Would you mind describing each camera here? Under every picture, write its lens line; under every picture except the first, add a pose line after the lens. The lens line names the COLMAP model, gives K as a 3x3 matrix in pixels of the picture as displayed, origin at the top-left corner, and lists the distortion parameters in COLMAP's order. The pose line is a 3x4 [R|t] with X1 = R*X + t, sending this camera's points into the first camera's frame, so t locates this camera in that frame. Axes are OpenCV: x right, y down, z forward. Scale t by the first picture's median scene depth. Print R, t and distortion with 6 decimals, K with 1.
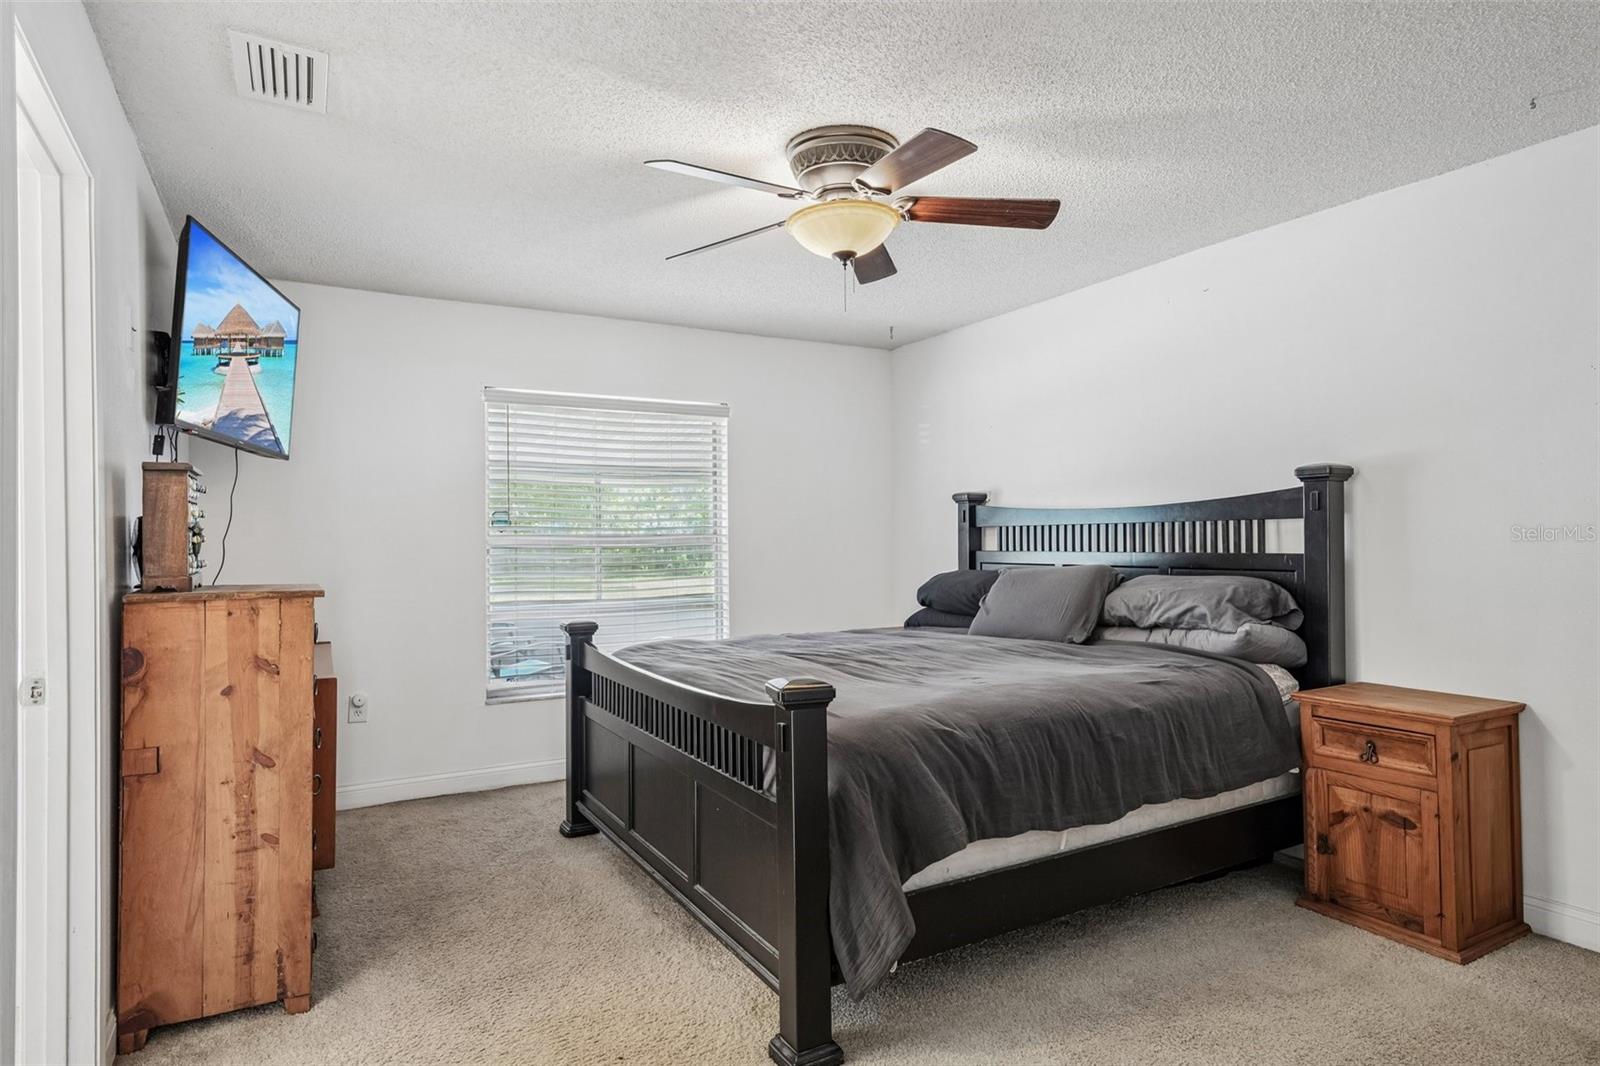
lens RADIAL K [[910.1, 0, 801.1], [0, 910.1, 530.7], [0, 0, 1]] dist [0.015615, -0.000311]
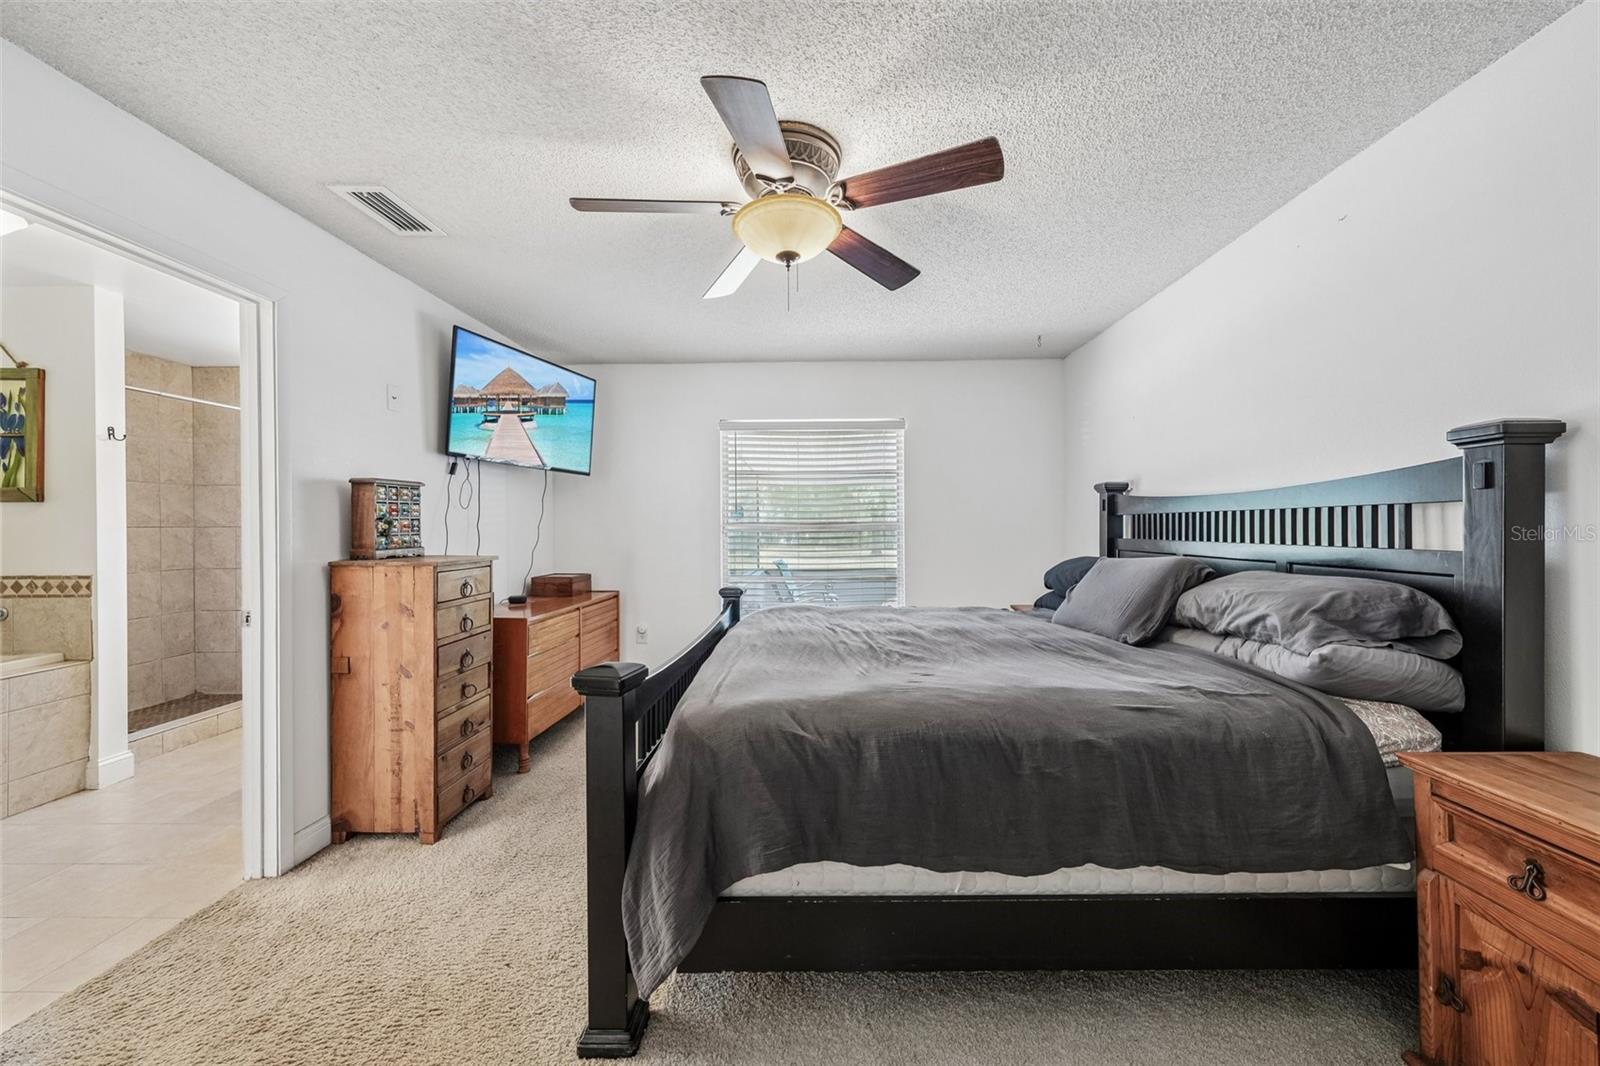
lens RADIAL K [[598.4, 0, 805.4], [0, 598.4, 525.1], [0, 0, 1]] dist [0.005179, 0.000271]
pose [[0.862007, 0.002866, -0.506888, 0.388867], [0.002494, 0.999948, 0.009894, -0.000983], [0.506890, -0.009793, 0.861955, 0.388618]]
